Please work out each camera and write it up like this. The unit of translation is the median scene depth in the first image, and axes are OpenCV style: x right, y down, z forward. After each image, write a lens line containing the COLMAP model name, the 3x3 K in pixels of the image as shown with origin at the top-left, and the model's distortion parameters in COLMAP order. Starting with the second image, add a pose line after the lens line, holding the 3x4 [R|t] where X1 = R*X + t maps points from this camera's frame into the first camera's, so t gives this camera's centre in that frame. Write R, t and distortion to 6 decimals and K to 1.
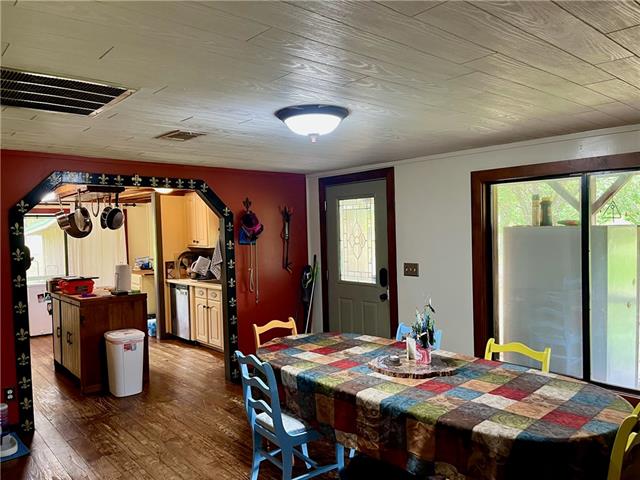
lens RADIAL K [[485.6, 0, 320.0], [0, 485.6, 240.0], [0, 0, 1]] dist [0.021024, -0.001227]
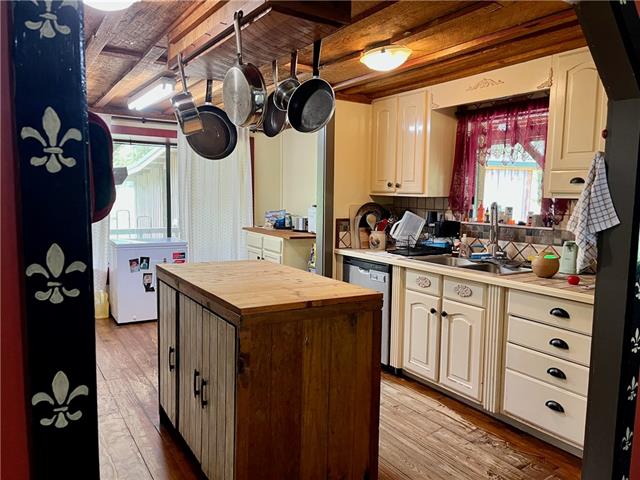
lens RADIAL K [[485.6, 0, 320.0], [0, 485.6, 240.0], [0, 0, 1]] dist [0.021024, -0.001227]
pose [[0.987637, 0.058887, -0.145276, -0.284004], [-0.047807, 0.995758, 0.078618, 0.029128], [0.149289, -0.070701, 0.986263, 0.485363]]
